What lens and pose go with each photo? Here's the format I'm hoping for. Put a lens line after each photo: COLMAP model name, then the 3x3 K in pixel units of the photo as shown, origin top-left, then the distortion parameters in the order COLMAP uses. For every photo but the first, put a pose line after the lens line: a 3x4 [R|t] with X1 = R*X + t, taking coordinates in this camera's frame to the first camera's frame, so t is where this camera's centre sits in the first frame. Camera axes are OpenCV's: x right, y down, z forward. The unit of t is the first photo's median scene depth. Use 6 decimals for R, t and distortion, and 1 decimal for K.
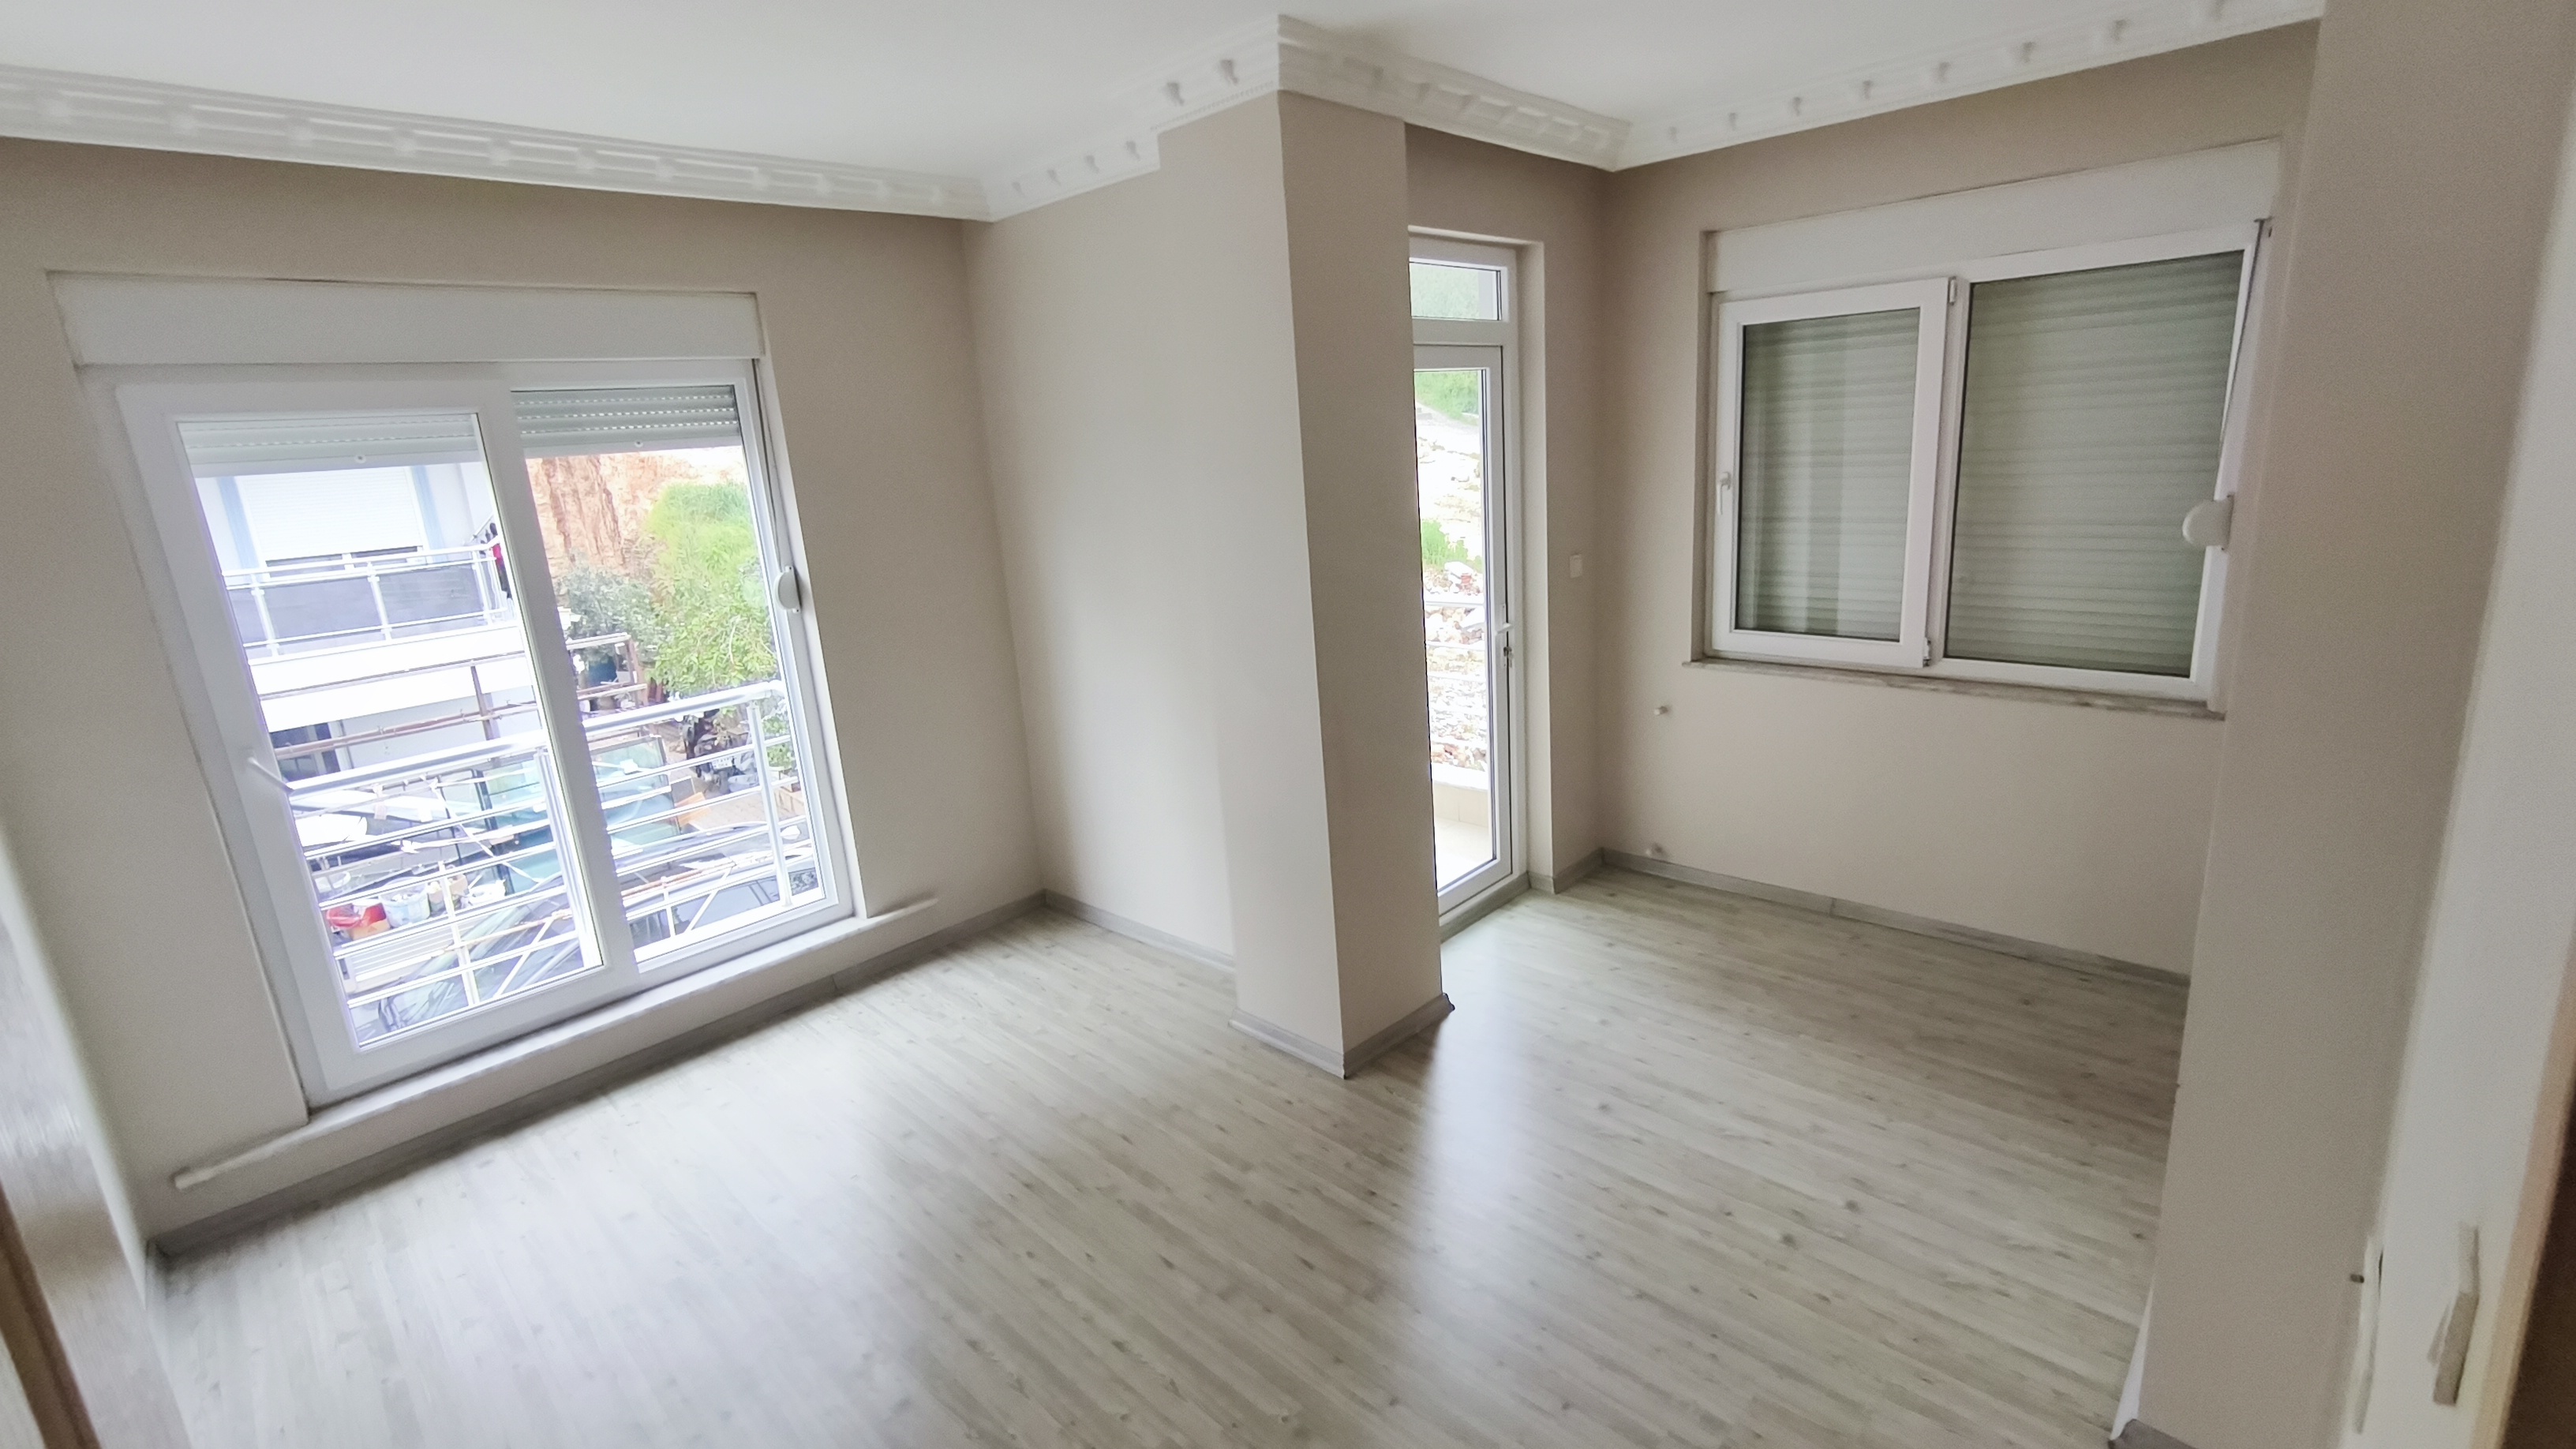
lens RADIAL K [[1149.4, 0, 1340.2], [0, 1149.4, 714.4], [0, 0, 1]] dist [-0.022187, 0.009777]
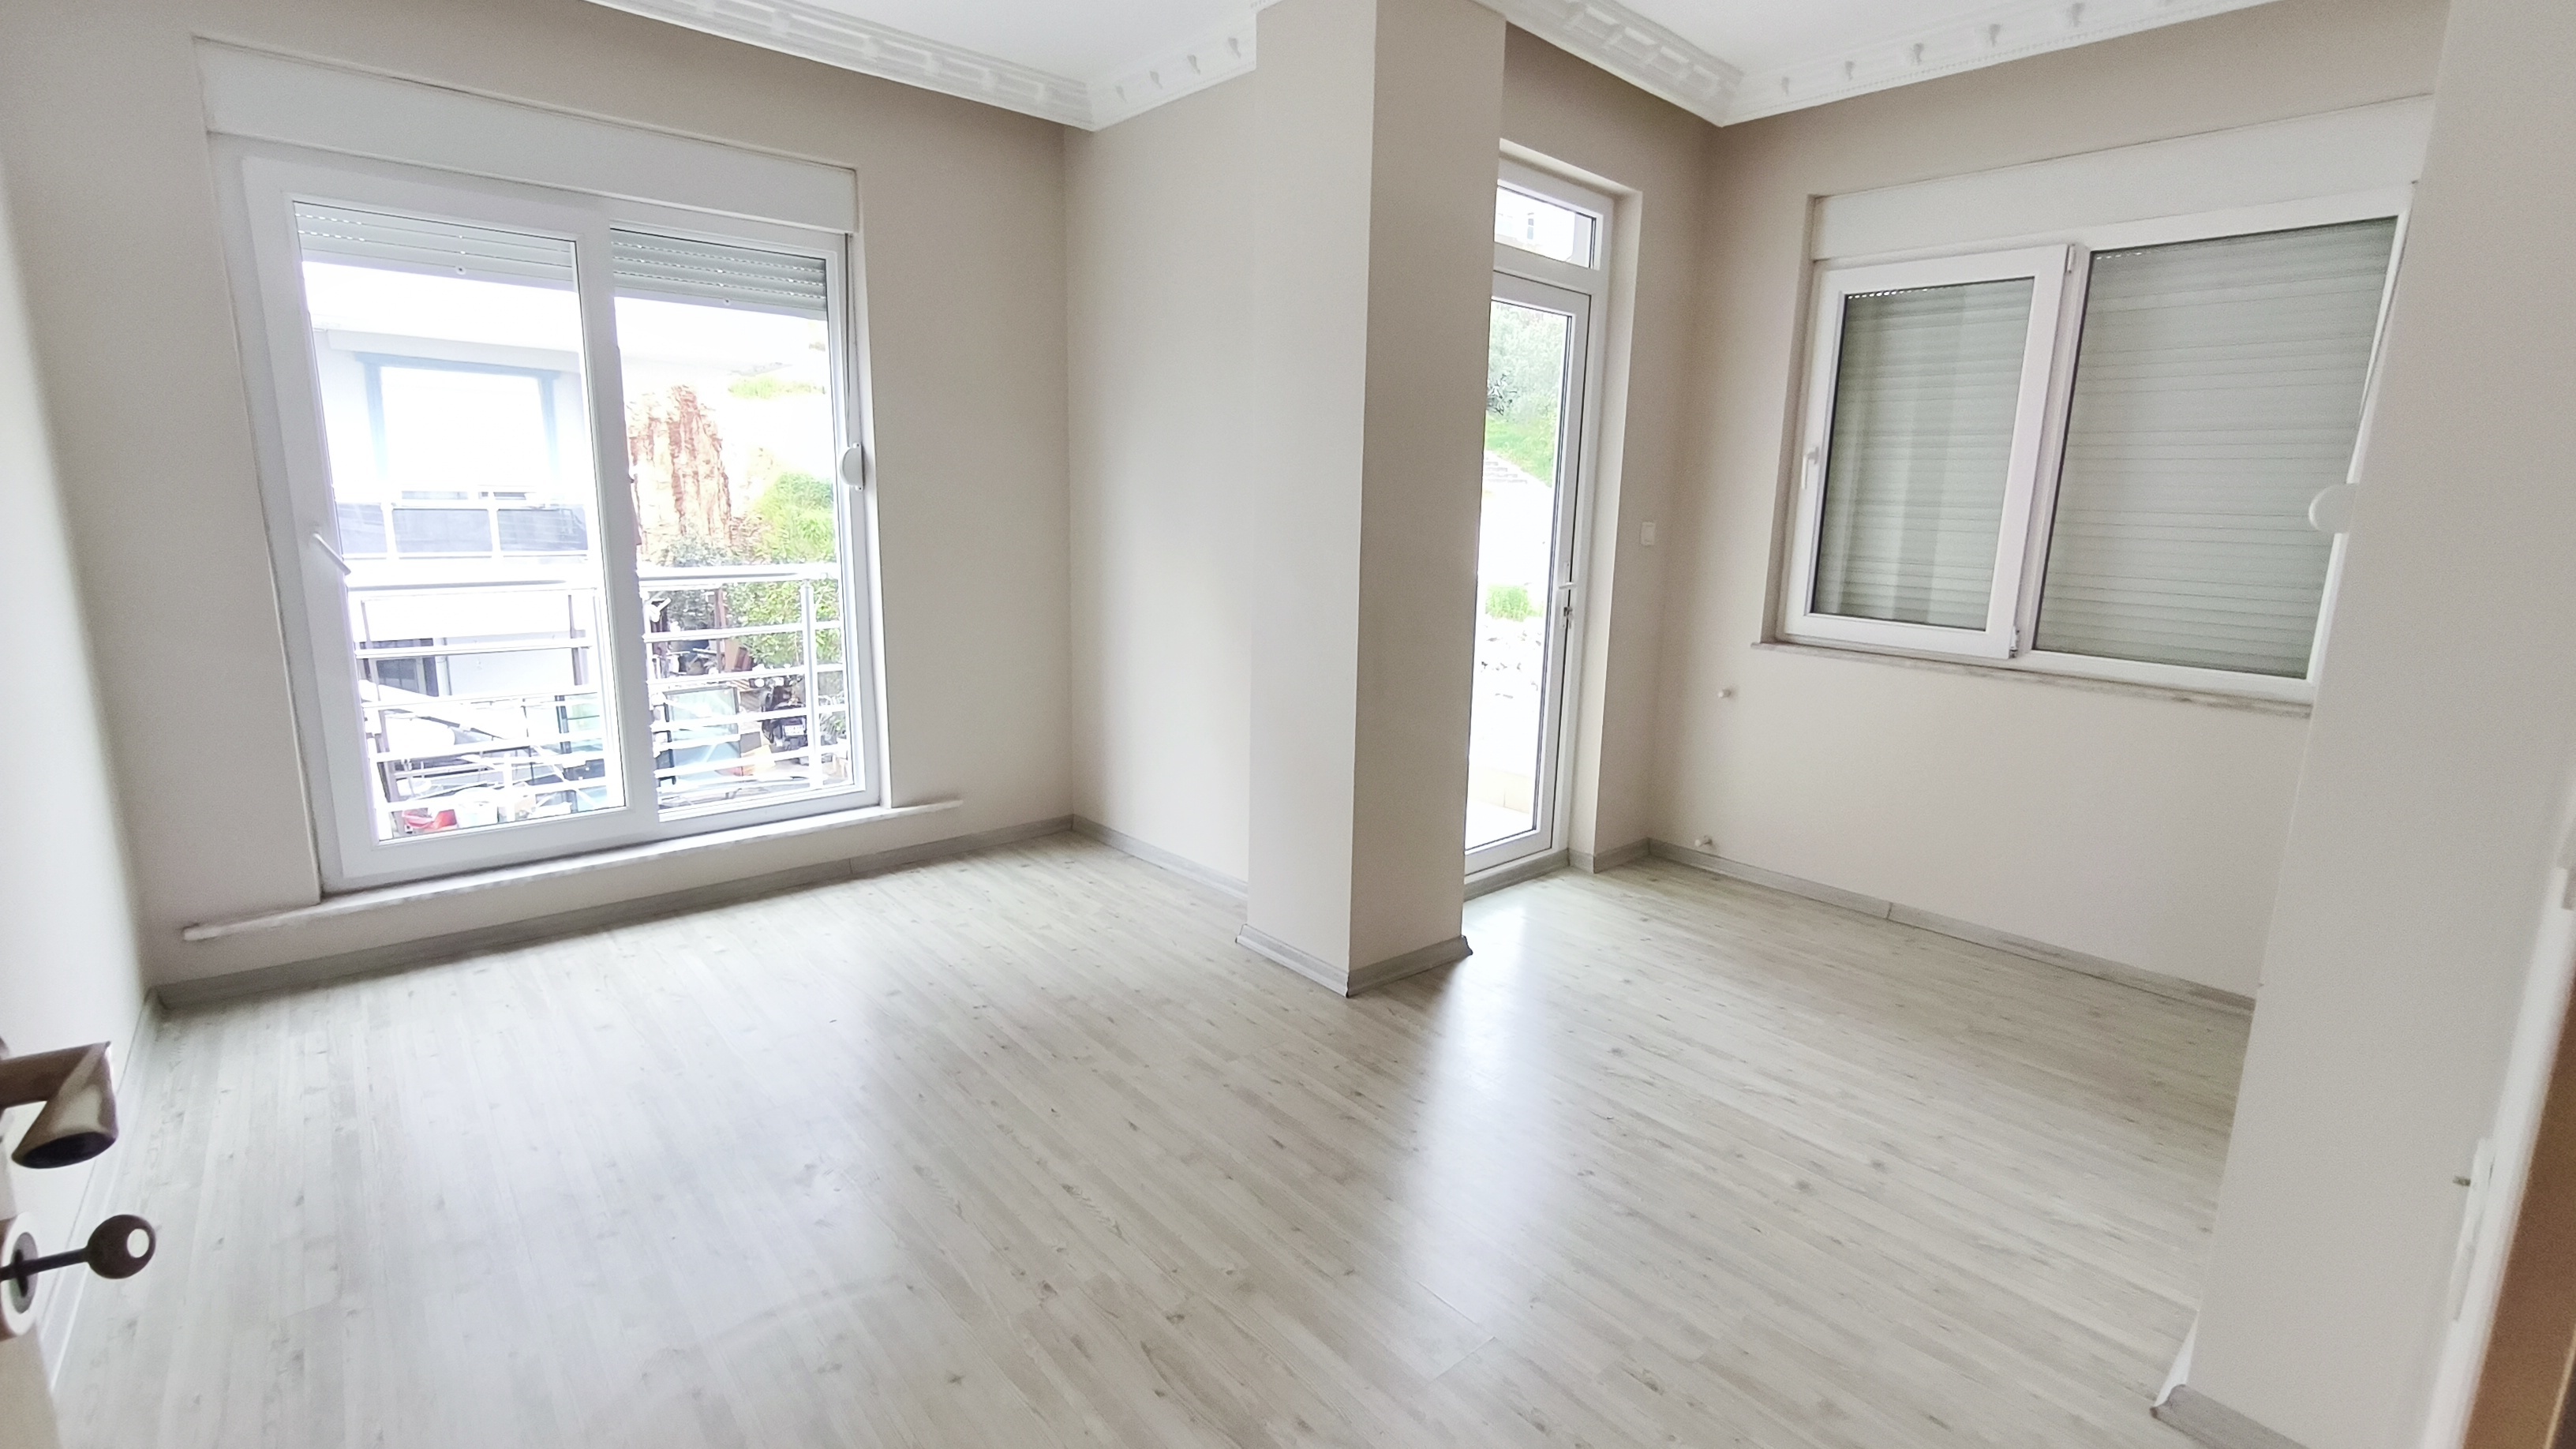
lens RADIAL K [[1153.3, 0, 1334.6], [0, 1153.3, 723.0], [0, 0, 1]] dist [-0.020666, 0.009365]
pose [[0.992443, 0.101608, -0.068800, 0.032225], [-0.104771, 0.993522, -0.044023, 0.119142], [0.063881, 0.050898, 0.996659, 0.030279]]
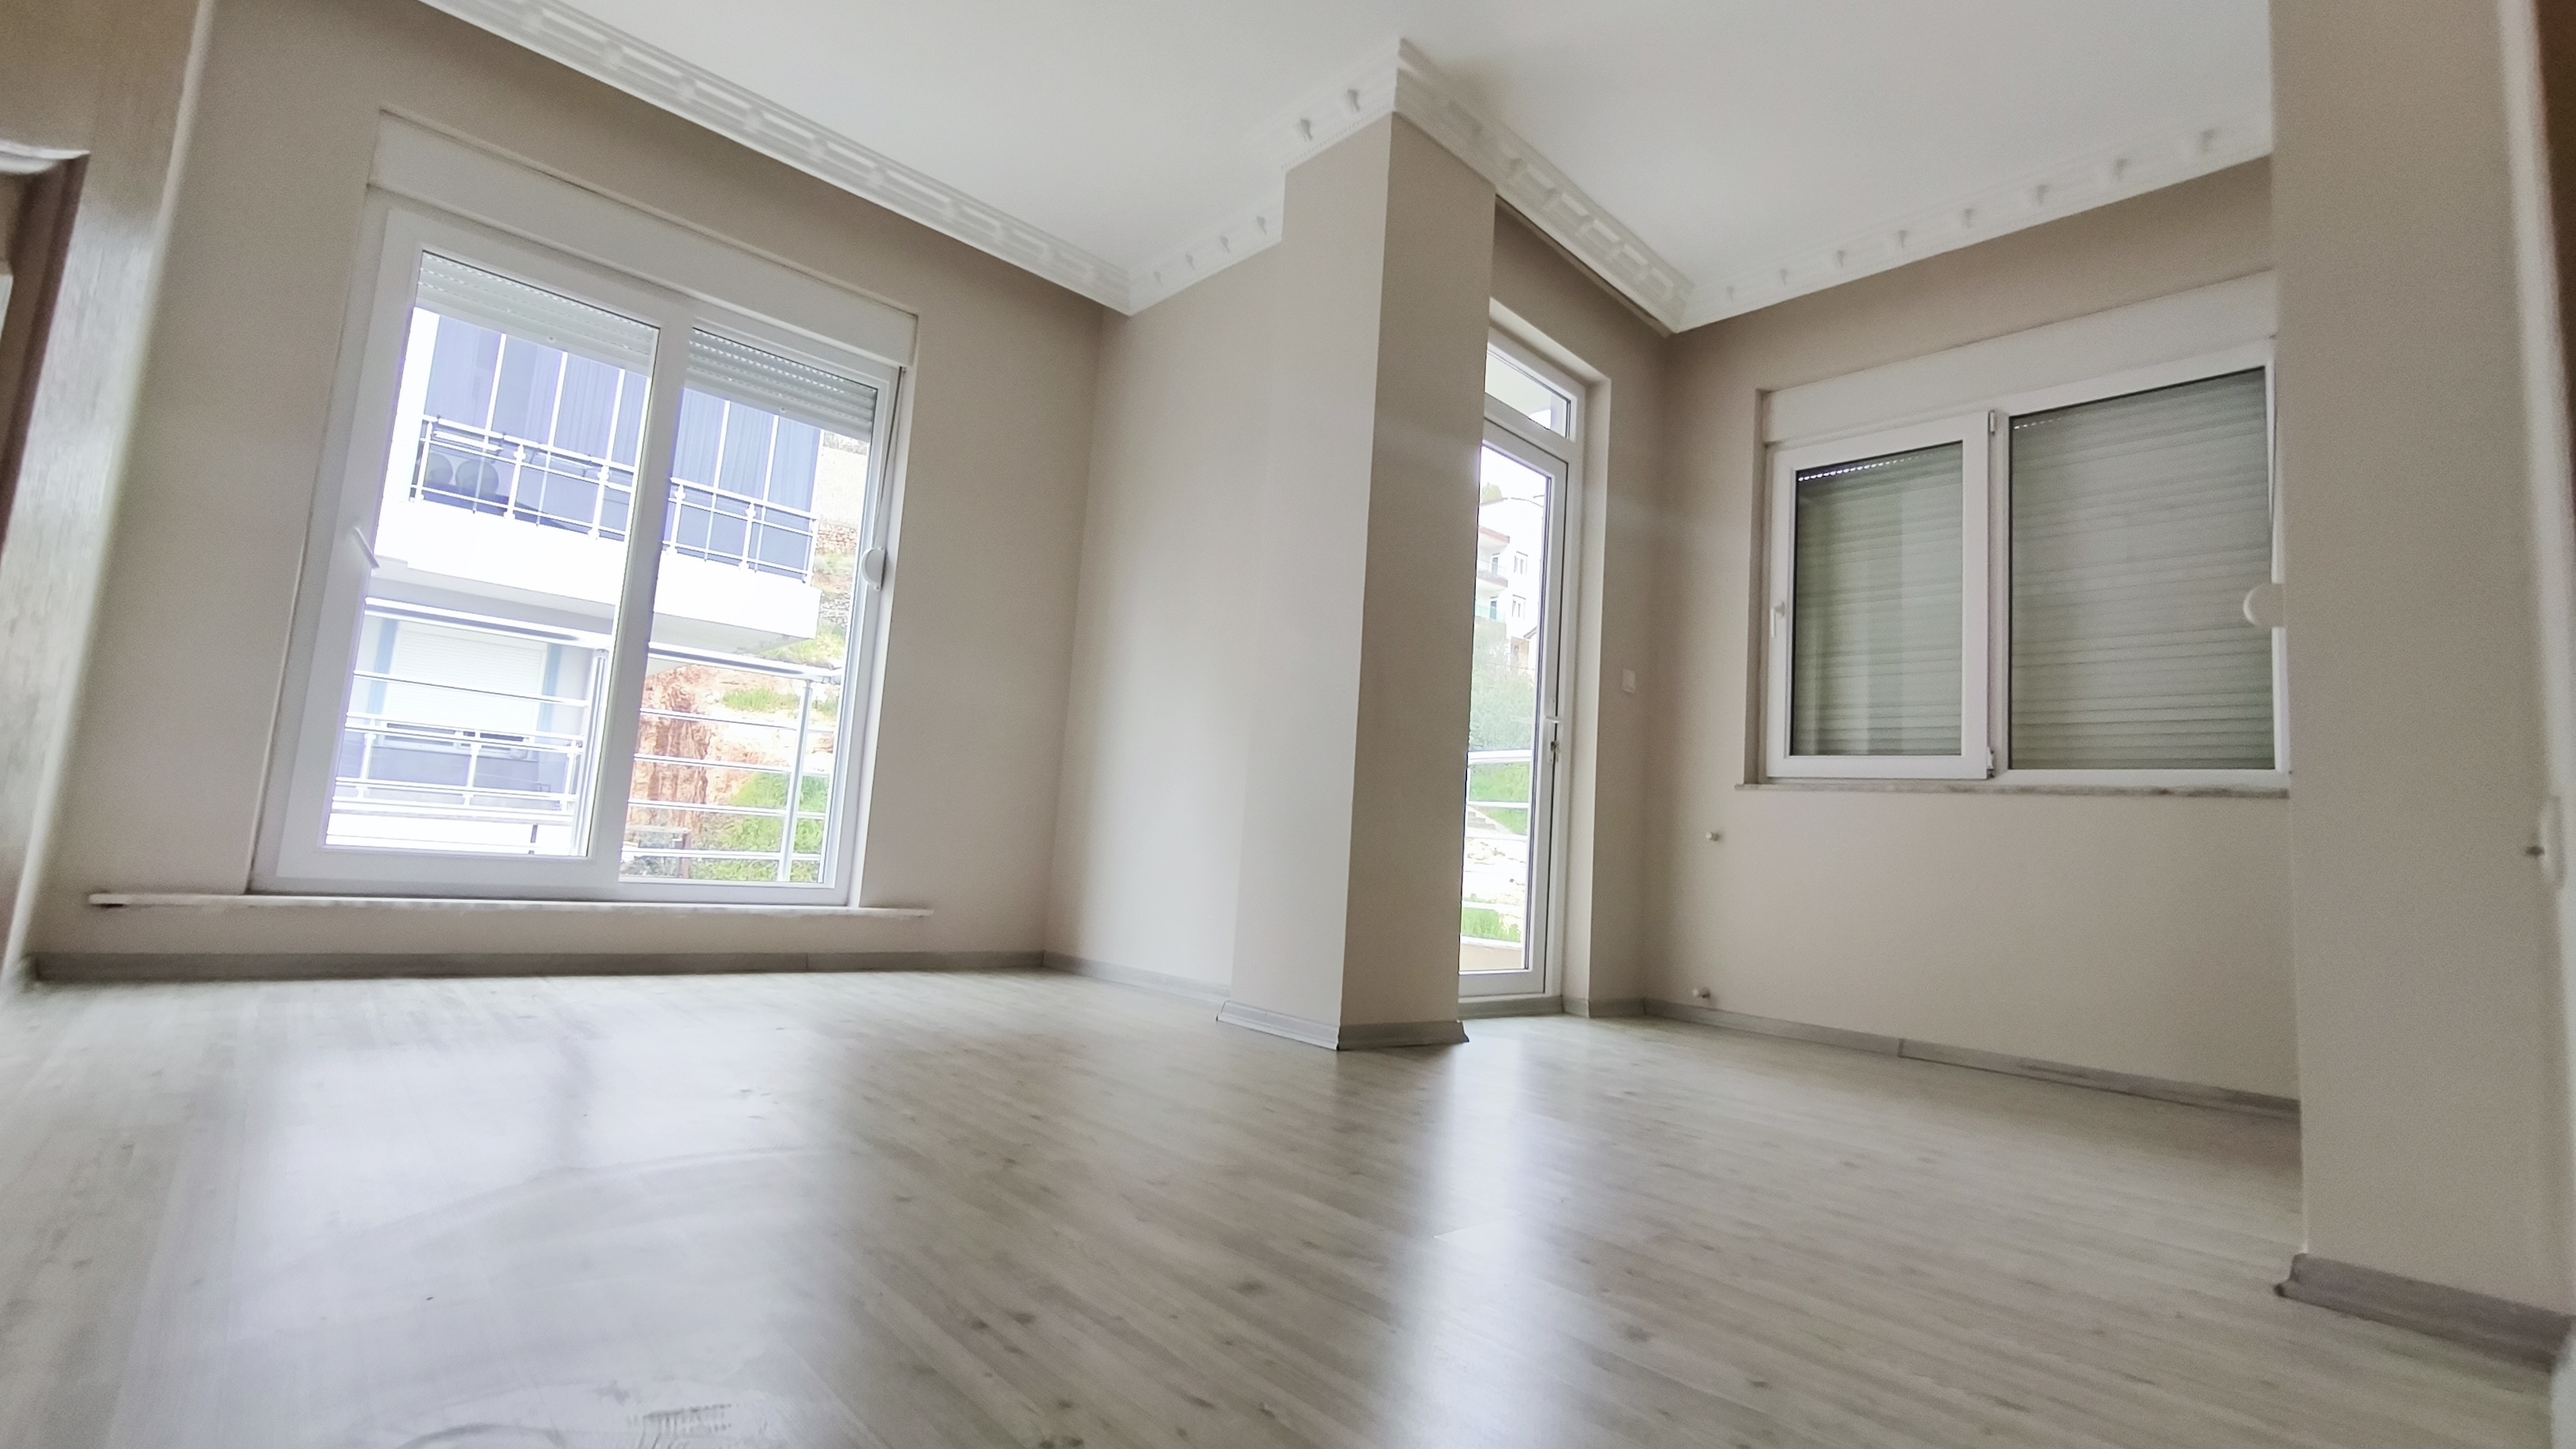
lens RADIAL K [[1153.3, 0, 1334.6], [0, 1153.3, 723.0], [0, 0, 1]] dist [-0.020666, 0.009365]
pose [[0.990795, 0.113791, -0.073323, 0.033948], [-0.132234, 0.929469, -0.344386, 0.343338], [0.028964, 0.350912, 0.935961, 0.070414]]
